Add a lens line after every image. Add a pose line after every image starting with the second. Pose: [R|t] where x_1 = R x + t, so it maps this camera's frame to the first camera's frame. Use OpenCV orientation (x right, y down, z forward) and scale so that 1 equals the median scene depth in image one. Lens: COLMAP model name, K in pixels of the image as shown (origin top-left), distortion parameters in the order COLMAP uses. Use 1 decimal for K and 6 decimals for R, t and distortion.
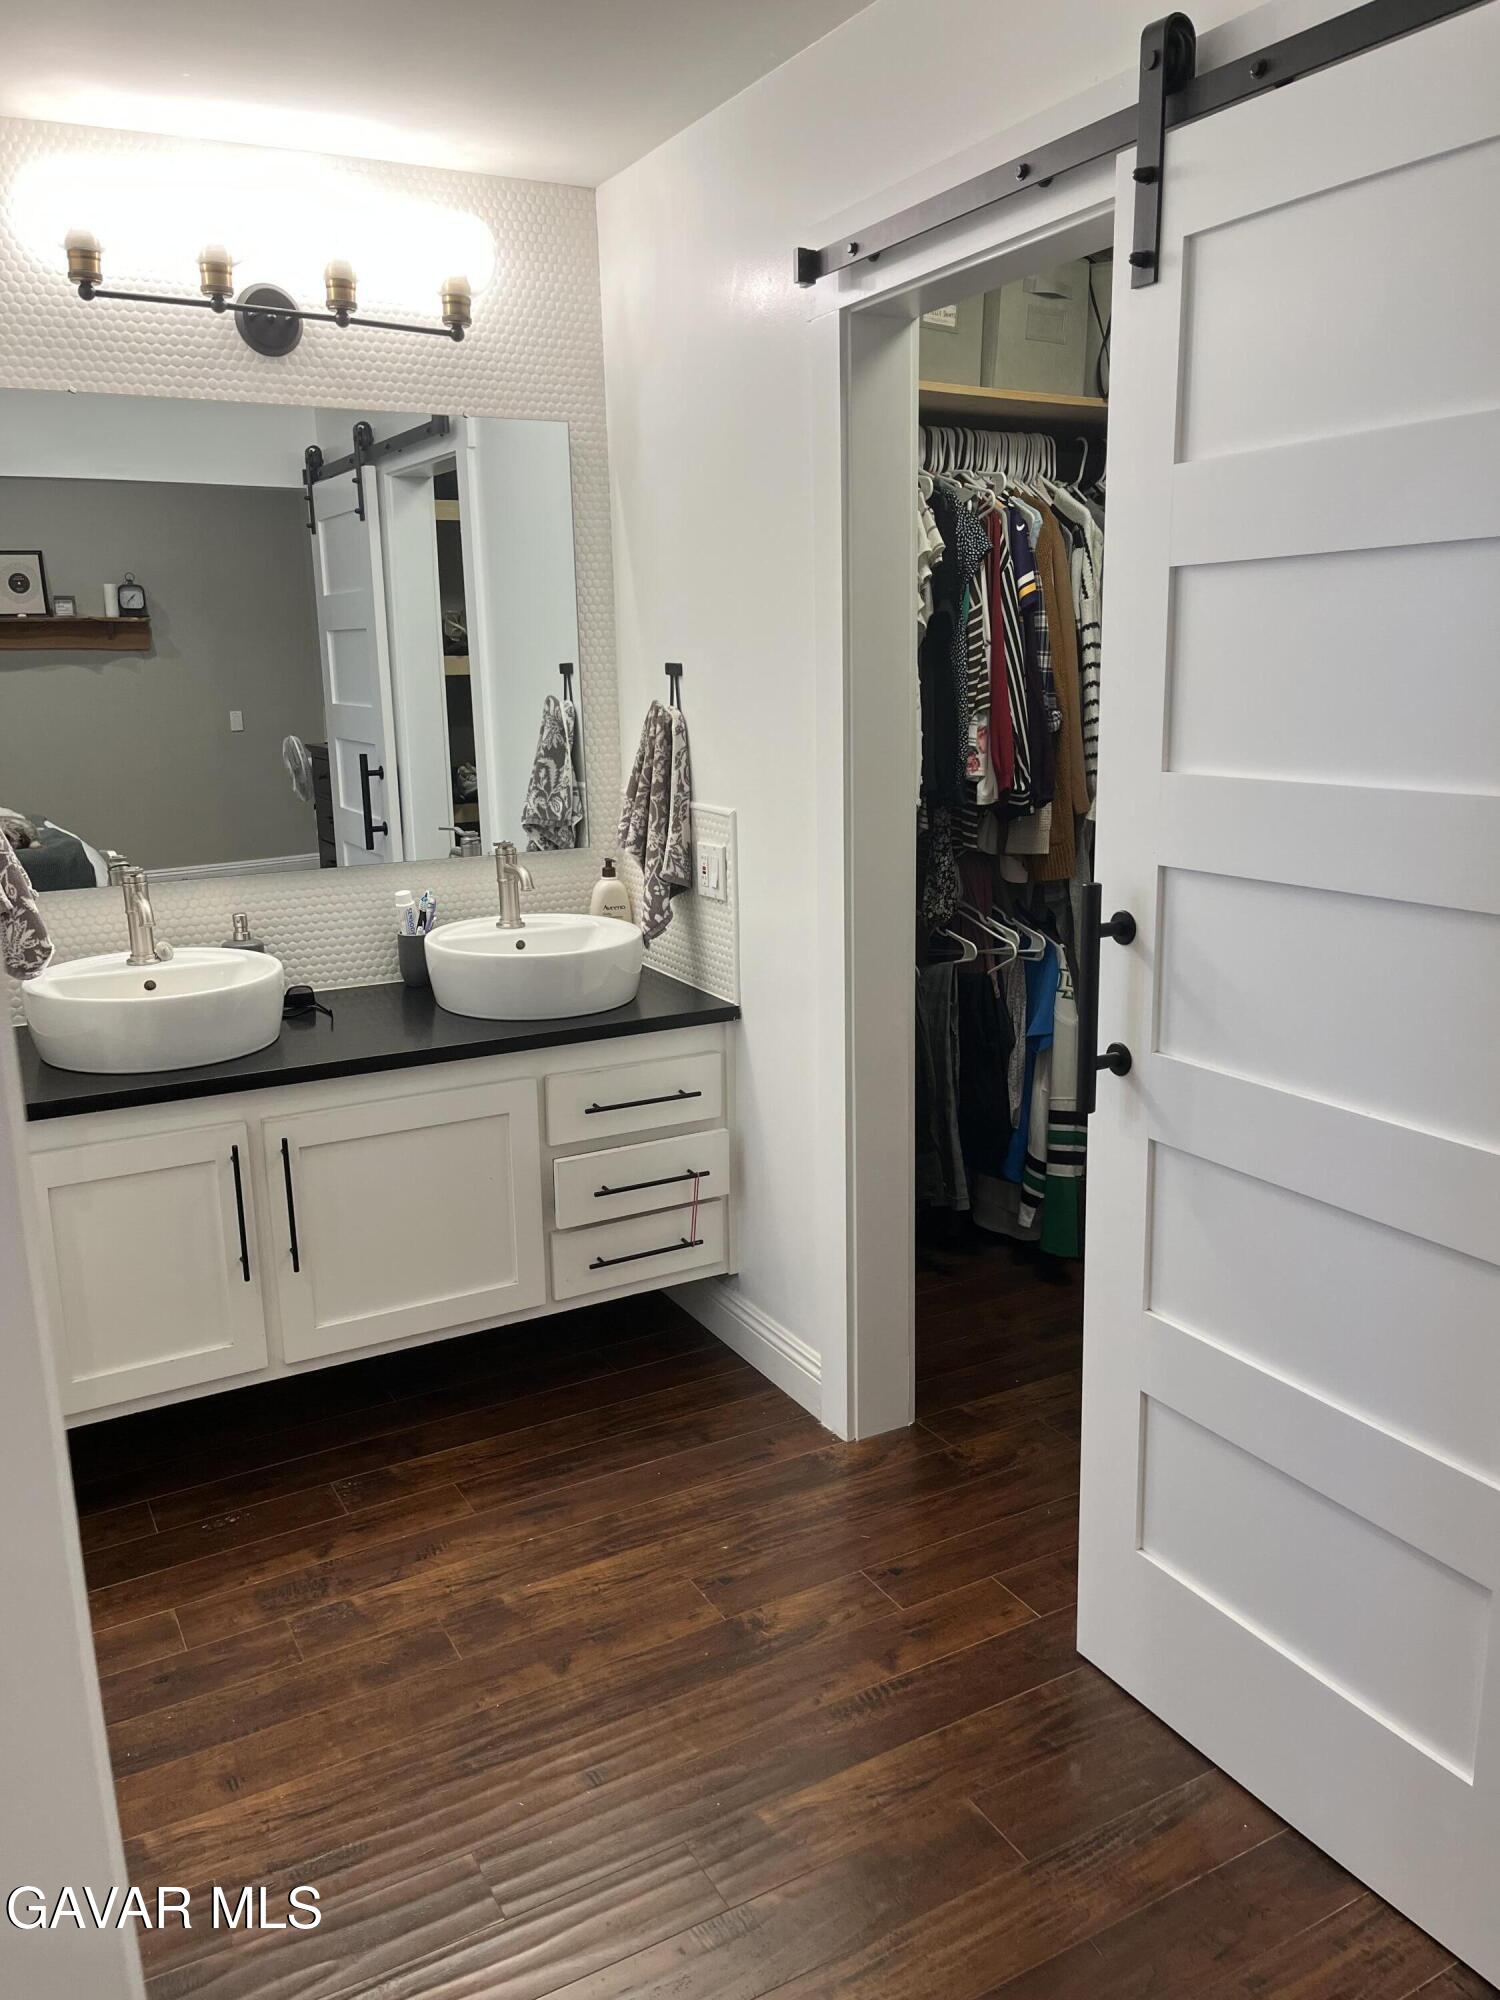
lens RADIAL K [[1511.8, 0, 749.3], [0, 1511.8, 1003.9], [0, 0, 1]] dist [0.047933, -0.053510]
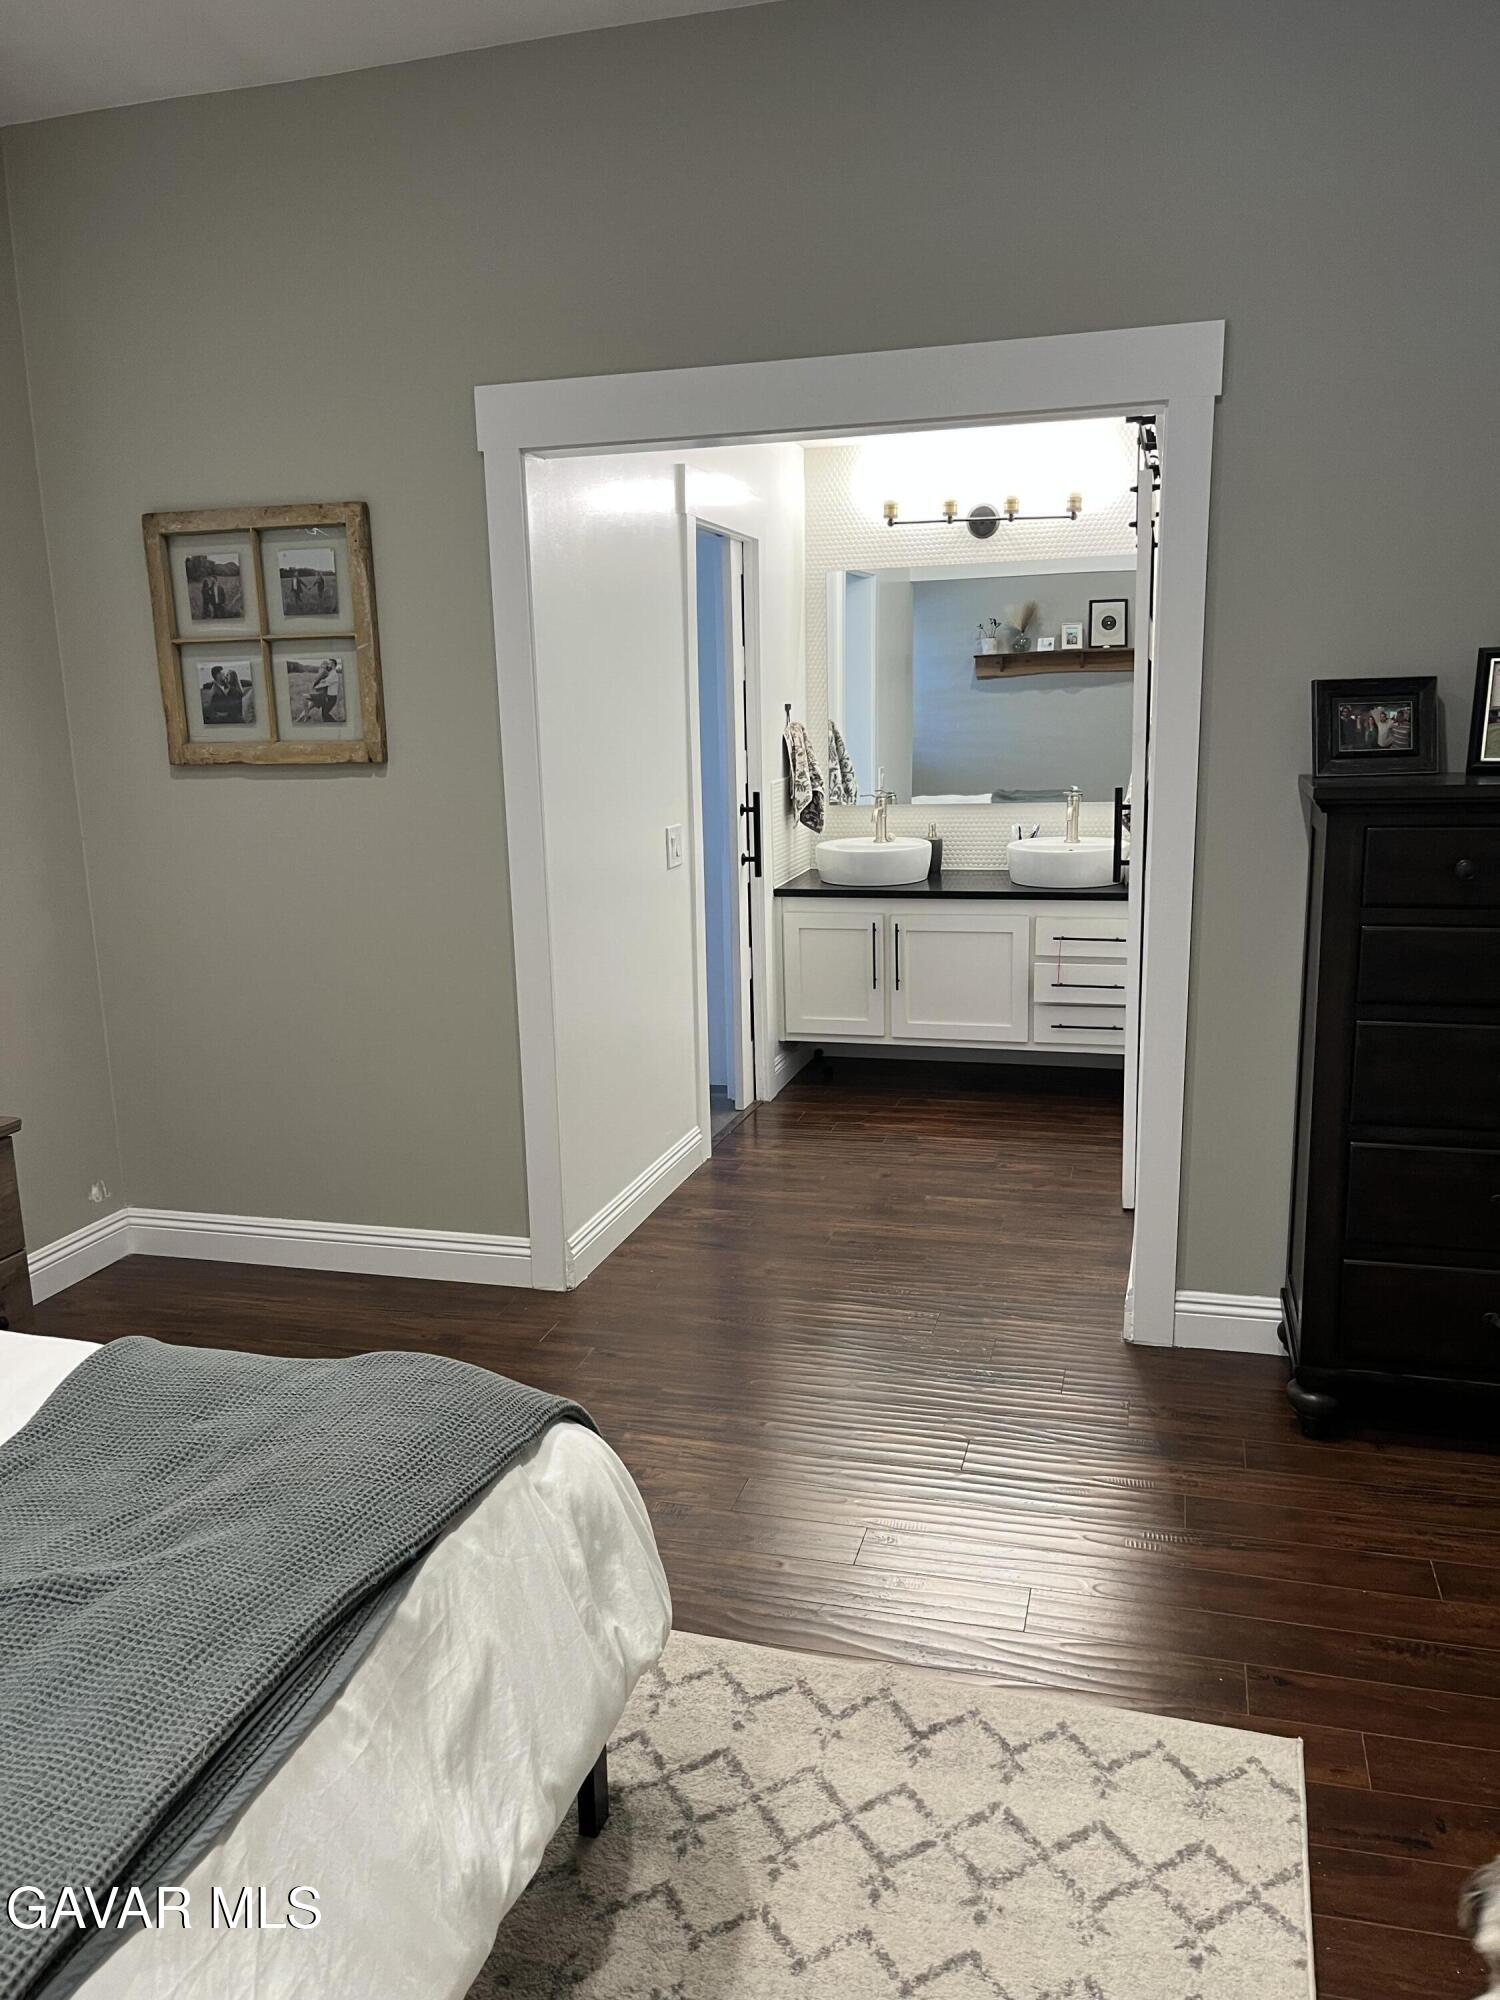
lens RADIAL K [[1511.8, 0, 743.0], [0, 1511.8, 1012.7], [0, 0, 1]] dist [0.047933, -0.053510]
pose [[0.710633, 0.149476, -0.687501, 0.968649], [-0.148490, 0.987024, 0.061113, 0.109457], [0.687715, 0.058658, 0.723607, -0.634497]]
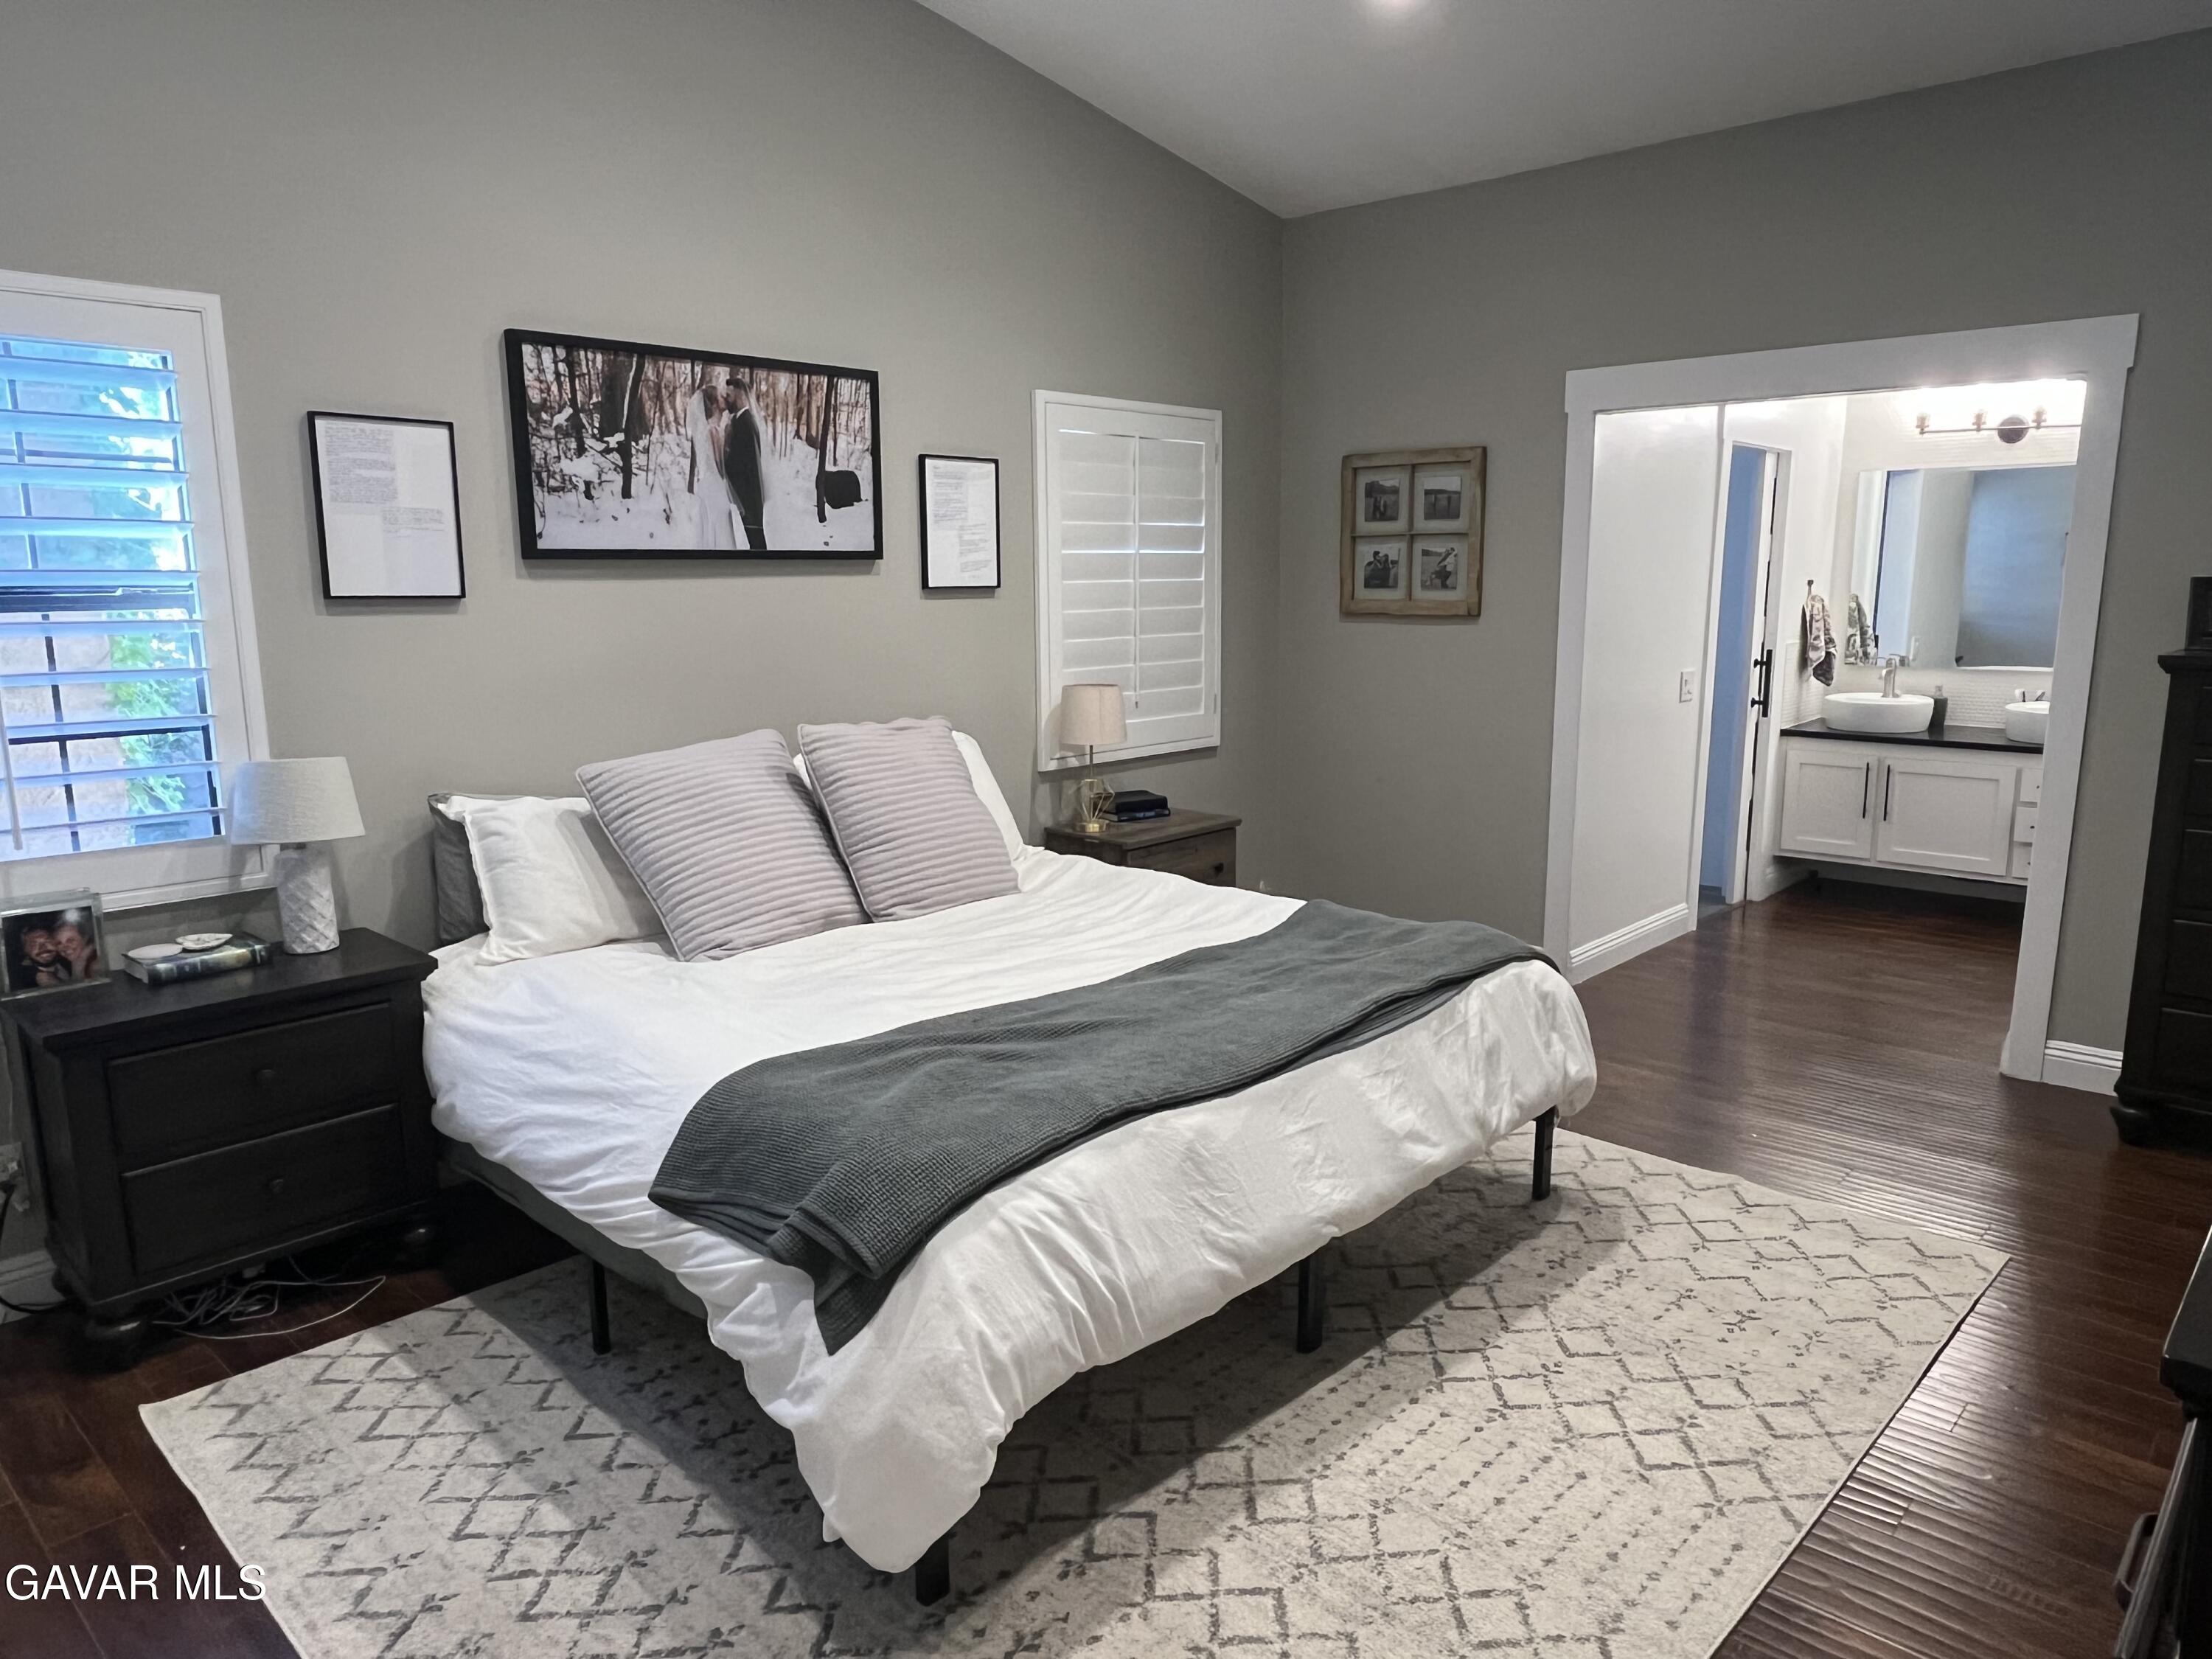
lens RADIAL K [[1432.3, 0, 1096.5], [0, 1432.3, 821.9], [0, 0, 1]] dist [-0.004131, -0.002554]
pose [[0.309126, 0.187062, -0.932442, 1.463962], [-0.211179, 0.969488, 0.124483, 0.156732], [0.927278, 0.158432, 0.339198, -0.972215]]
